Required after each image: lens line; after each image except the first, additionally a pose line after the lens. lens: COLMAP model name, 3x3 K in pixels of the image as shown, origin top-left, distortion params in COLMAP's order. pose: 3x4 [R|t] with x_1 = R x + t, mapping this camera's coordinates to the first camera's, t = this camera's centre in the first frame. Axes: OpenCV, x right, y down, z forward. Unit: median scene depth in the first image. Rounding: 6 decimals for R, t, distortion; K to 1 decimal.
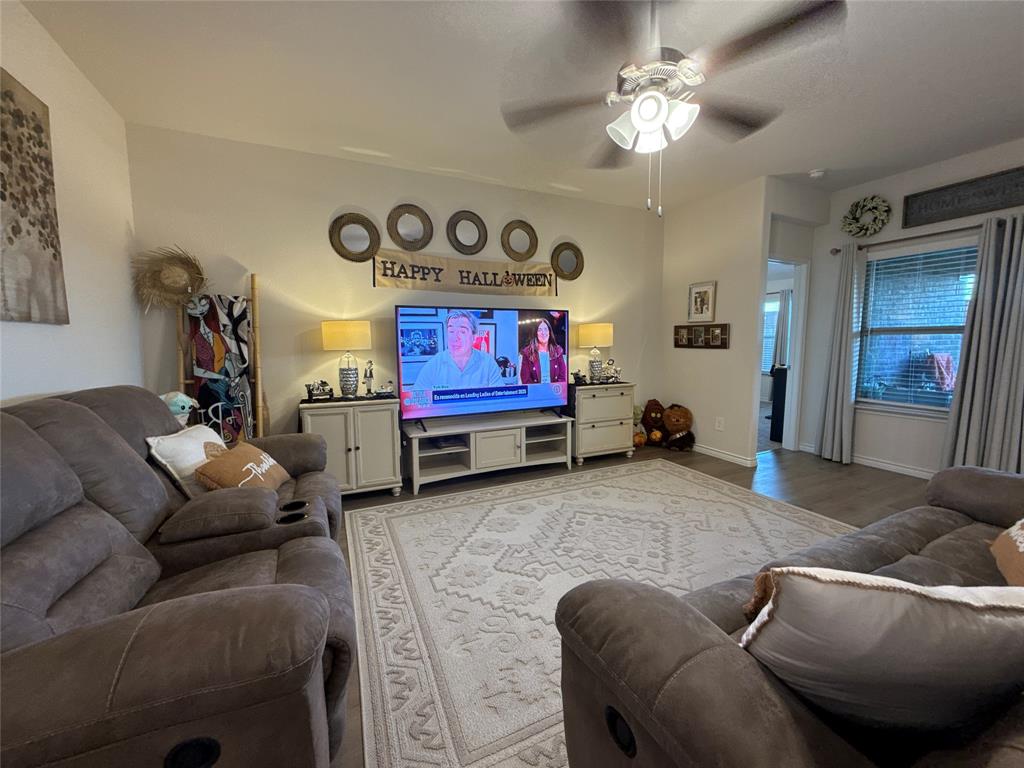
lens RADIAL K [[403.7, 0, 513.2], [0, 403.7, 384.0], [0, 0, 1]] dist [-0.000432, 0.000118]
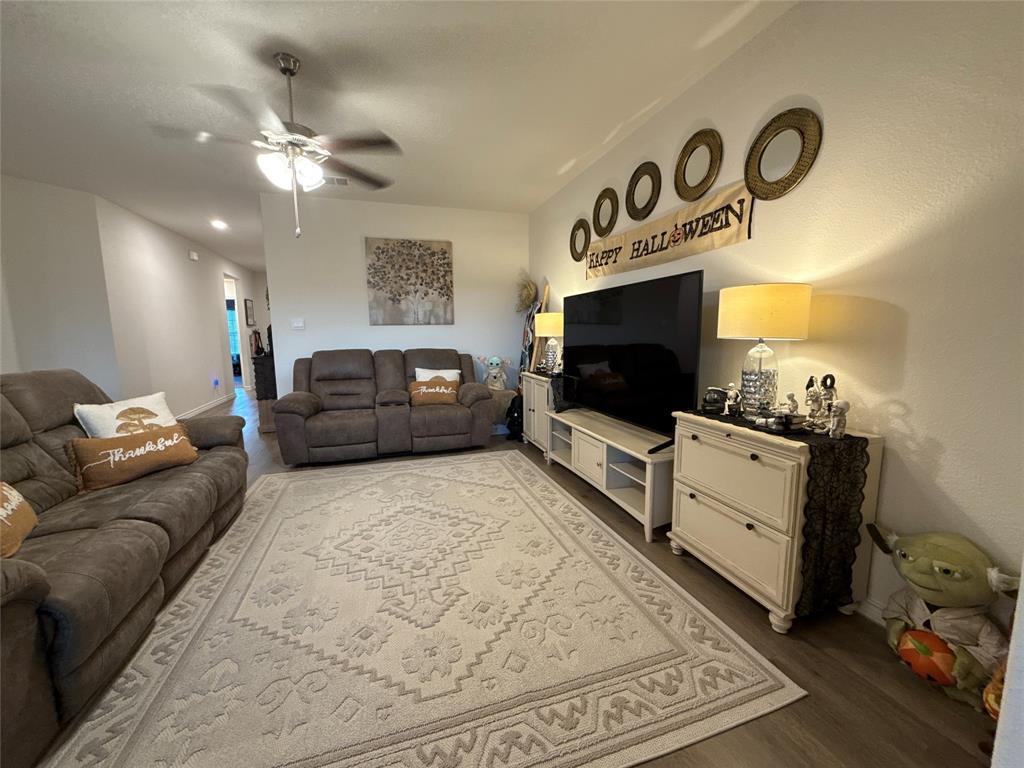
lens RADIAL K [[403.7, 0, 512.2], [0, 403.7, 383.9], [0, 0, 1]] dist [-0.000432, 0.000118]
pose [[-0.113910, 0.136073, -0.984128, 0.739217], [-0.087520, 0.985350, 0.146372, -0.092830], [0.989629, 0.102804, -0.100332, 0.848926]]
